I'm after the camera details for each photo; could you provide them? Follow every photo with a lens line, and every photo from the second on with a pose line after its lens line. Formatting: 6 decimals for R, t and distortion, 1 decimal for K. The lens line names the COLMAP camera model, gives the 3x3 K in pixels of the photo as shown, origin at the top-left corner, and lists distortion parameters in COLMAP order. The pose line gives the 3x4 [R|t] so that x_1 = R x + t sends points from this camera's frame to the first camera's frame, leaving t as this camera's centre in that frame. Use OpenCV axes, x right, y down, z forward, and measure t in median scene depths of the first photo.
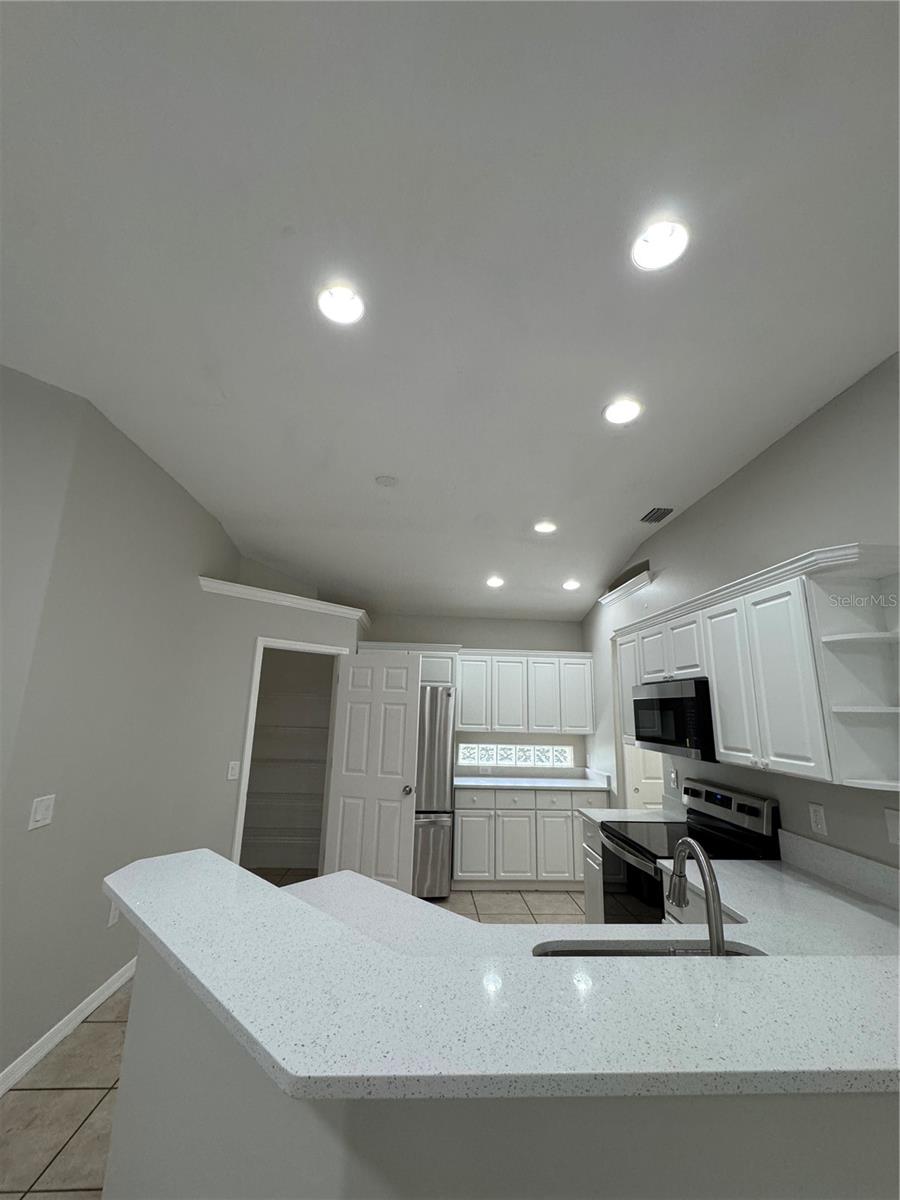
lens RADIAL K [[478.6, 0, 450.0], [0, 478.6, 600.0], [0, 0, 1]] dist [-0.005914, -0.000081]
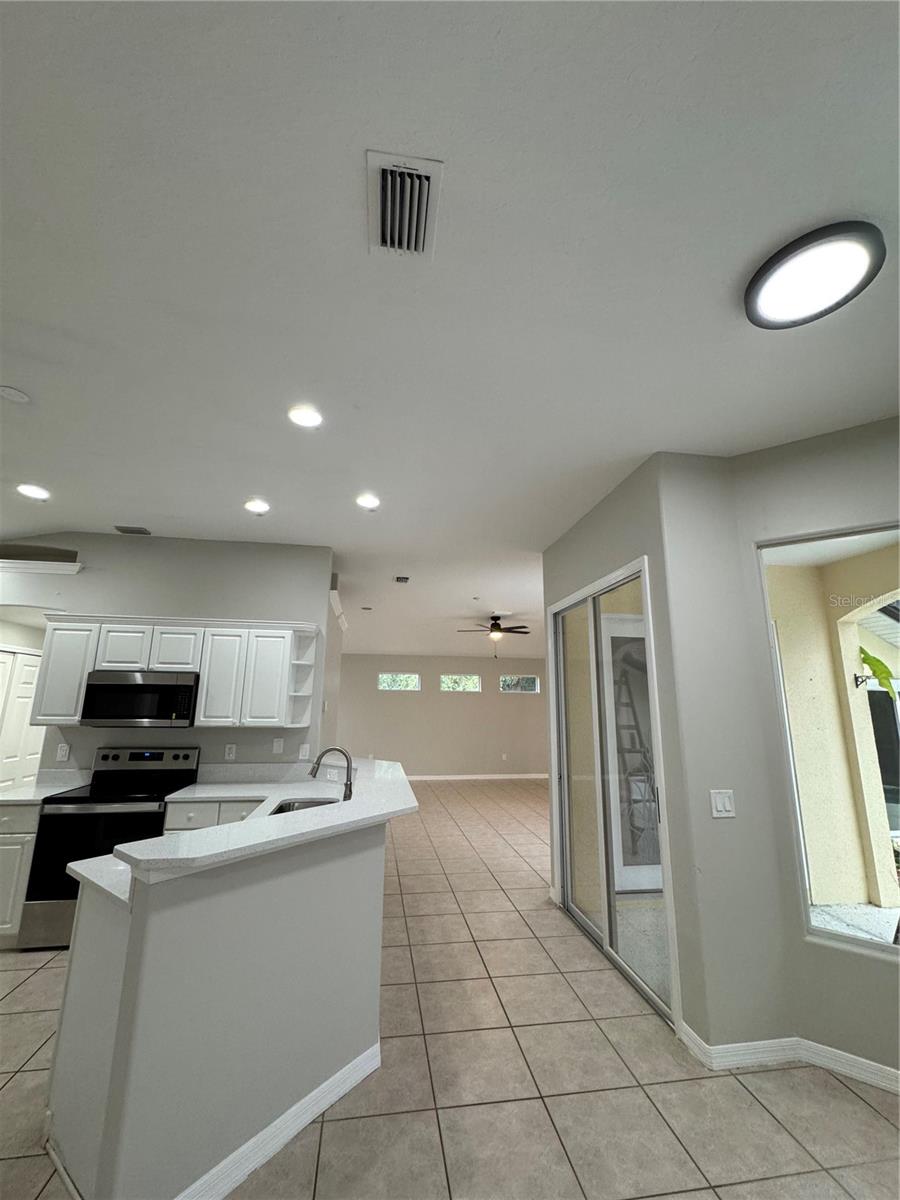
lens RADIAL K [[478.6, 0, 450.0], [0, 478.6, 600.0], [0, 0, 1]] dist [-0.005914, -0.000081]
pose [[-0.094598, 0.181964, 0.978744, -1.119201], [-0.227112, 0.953282, -0.199182, 0.064756], [-0.969263, -0.241127, -0.048852, 0.362244]]
